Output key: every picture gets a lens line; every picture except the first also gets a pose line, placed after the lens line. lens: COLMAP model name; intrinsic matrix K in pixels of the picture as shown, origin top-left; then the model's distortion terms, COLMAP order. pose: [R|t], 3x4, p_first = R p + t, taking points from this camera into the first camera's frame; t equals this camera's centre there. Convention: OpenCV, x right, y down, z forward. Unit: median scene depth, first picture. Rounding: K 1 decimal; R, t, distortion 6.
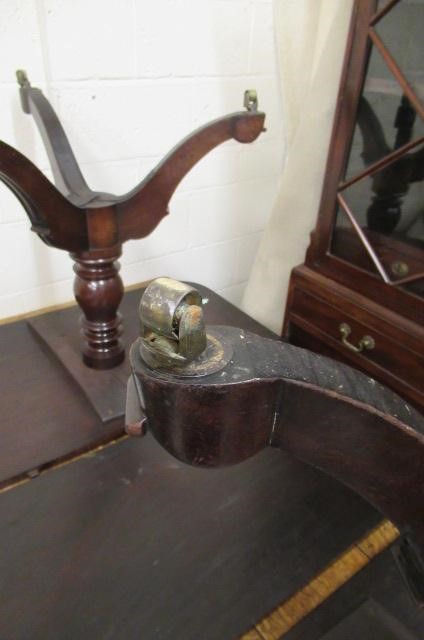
lens RADIAL K [[477.6, 0, 212.0], [0, 477.6, 320.0], [0, 0, 1]] dist [-0.022955, 0.000598]
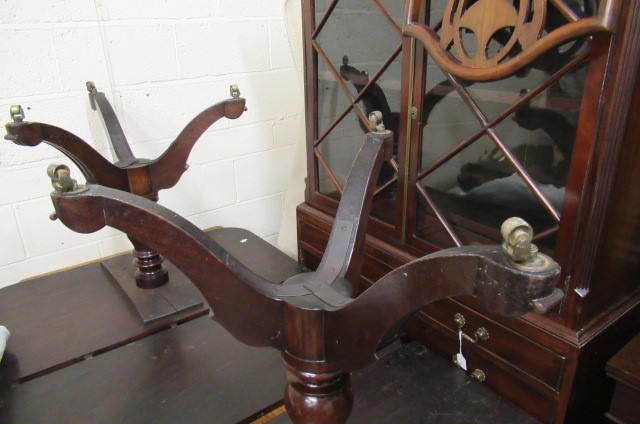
lens RADIAL K [[477.6, 0, 320.0], [0, 477.6, 212.0], [0, 0, 1]] dist [-0.022955, 0.000598]
pose [[0.997627, -0.067539, -0.013353, 0.299080], [0.064383, 0.983937, -0.166501, 0.157894], [0.024384, 0.165246, 0.985951, -0.362957]]
